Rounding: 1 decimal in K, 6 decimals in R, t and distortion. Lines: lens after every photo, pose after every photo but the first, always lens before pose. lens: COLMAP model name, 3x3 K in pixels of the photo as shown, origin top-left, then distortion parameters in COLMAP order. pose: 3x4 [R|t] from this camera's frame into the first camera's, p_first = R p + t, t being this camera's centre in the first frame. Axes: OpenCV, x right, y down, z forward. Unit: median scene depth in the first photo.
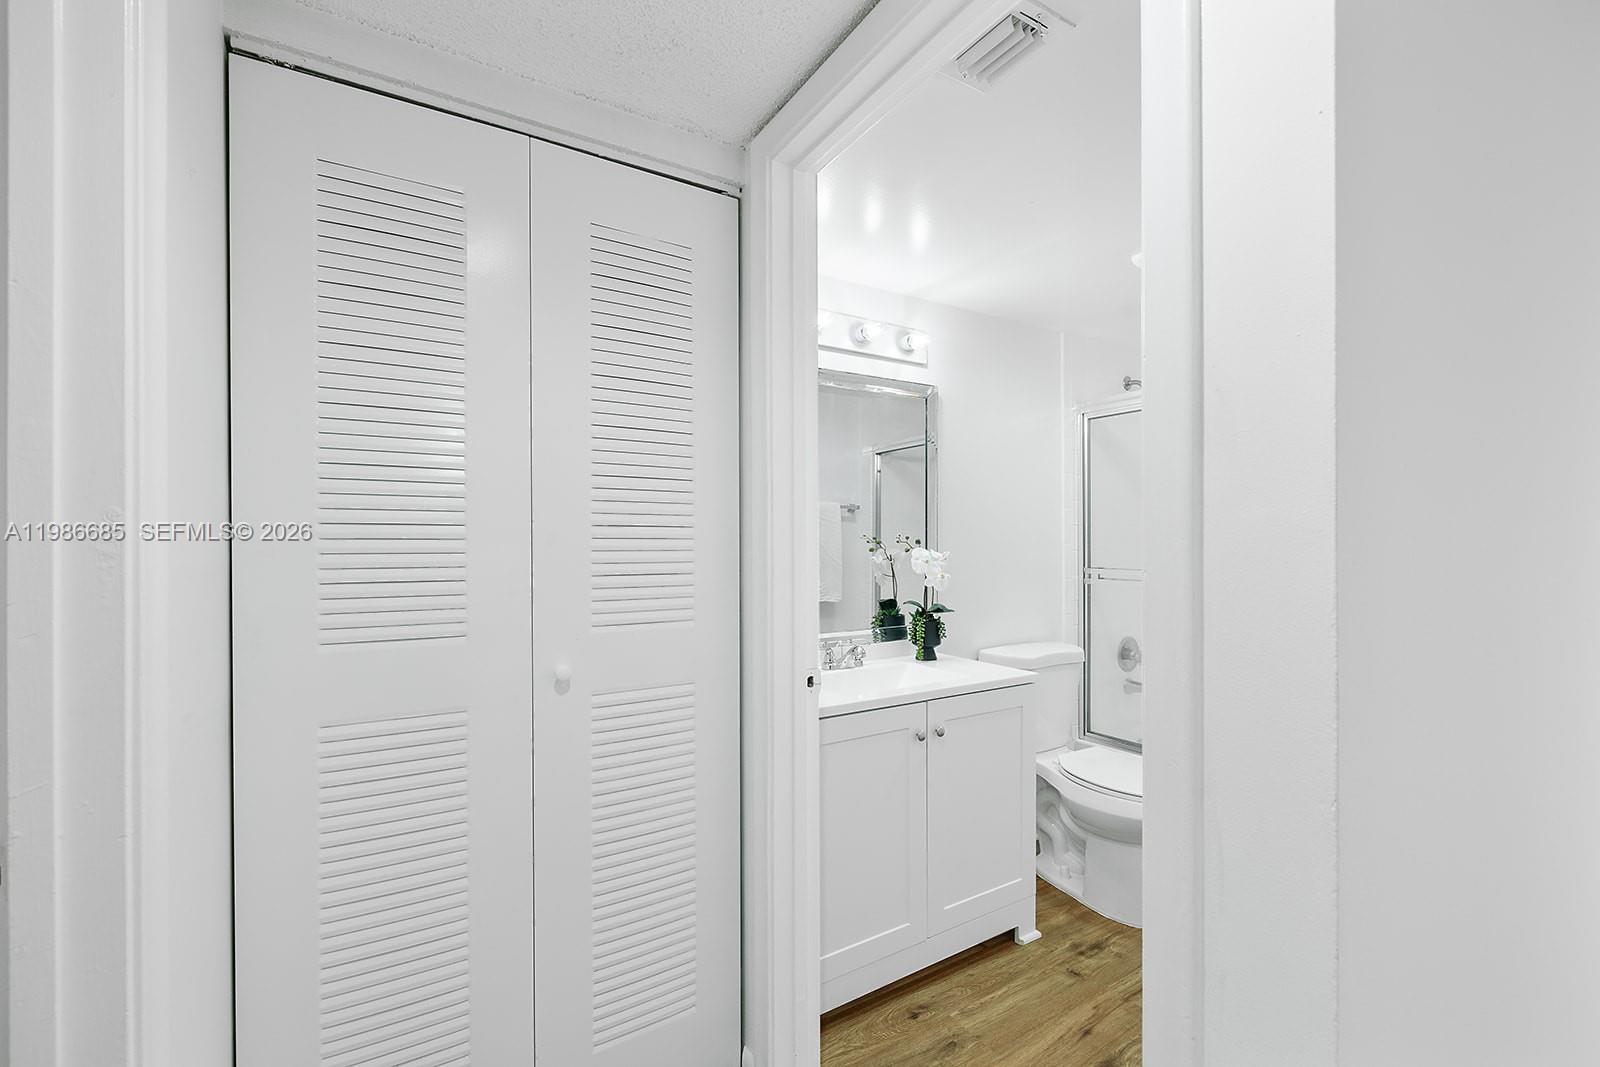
lens RADIAL K [[672.5, 0, 797.6], [0, 672.5, 545.8], [0, 0, 1]] dist [-0.000422, 0.000008]
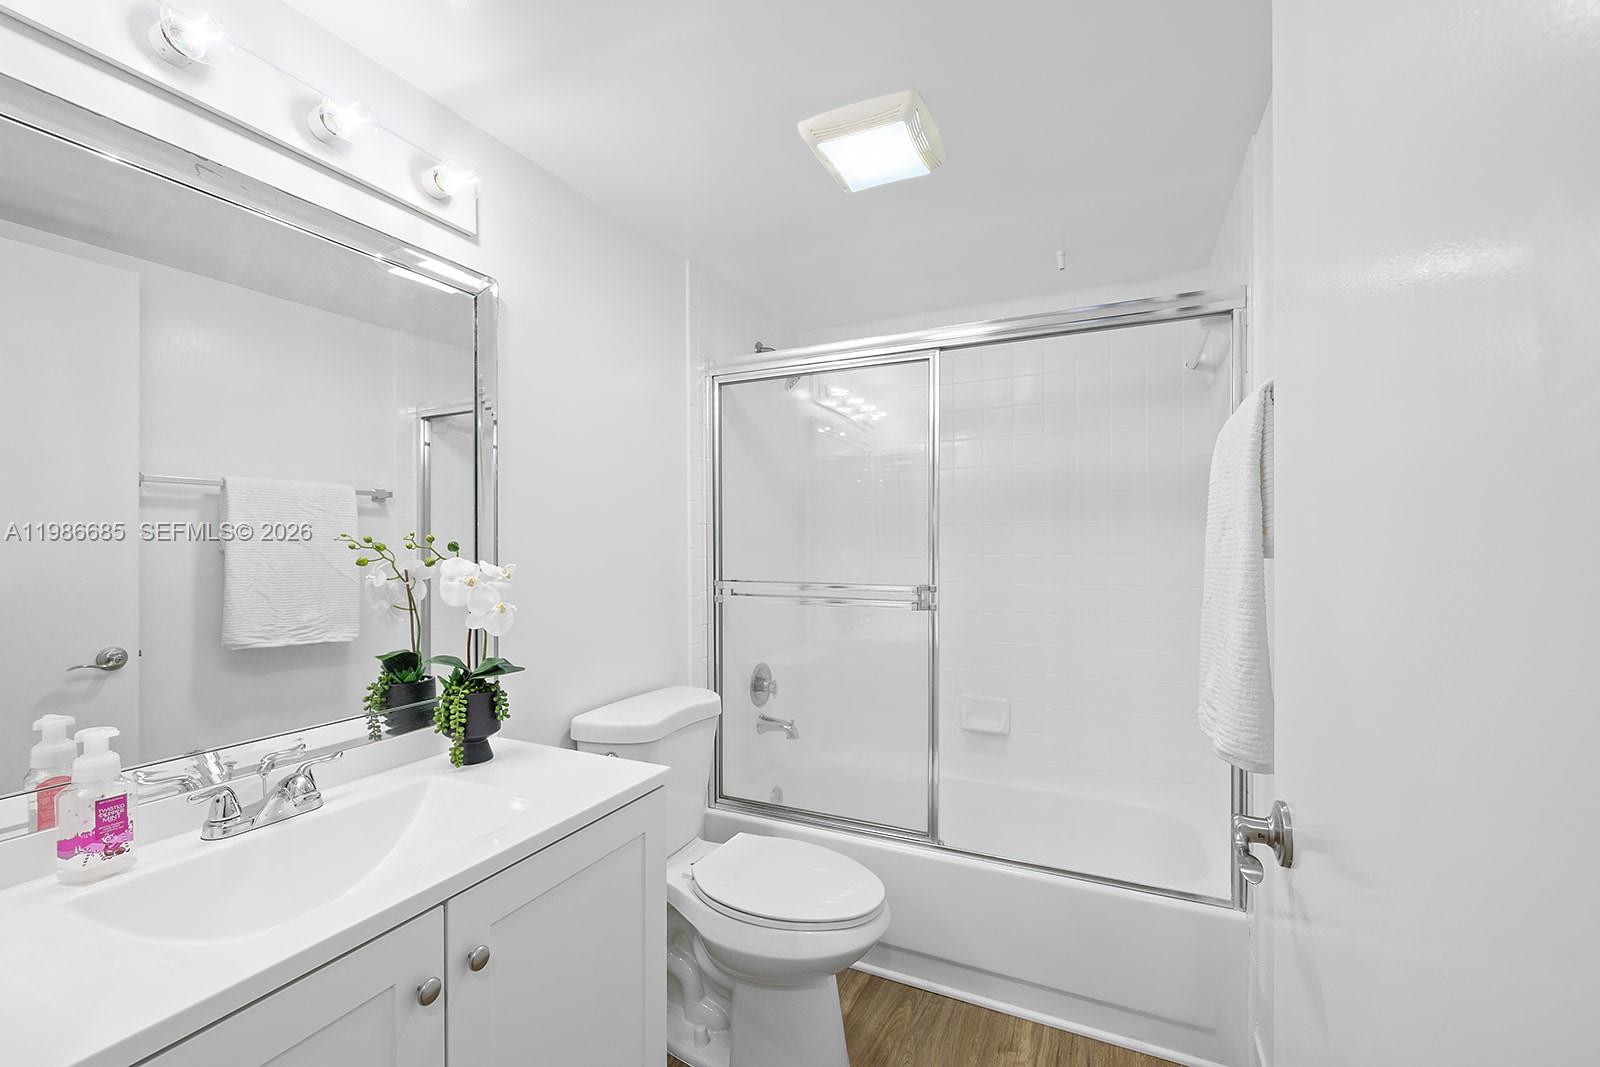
lens RADIAL K [[672.5, 0, 796.0], [0, 672.5, 548.3], [0, 0, 1]] dist [-0.000422, 0.000008]
pose [[0.839847, -0.002131, 0.542819, 0.109639], [0.004315, 0.999987, -0.002750, -0.001844], [-0.542806, 0.004652, 0.839845, 0.373667]]
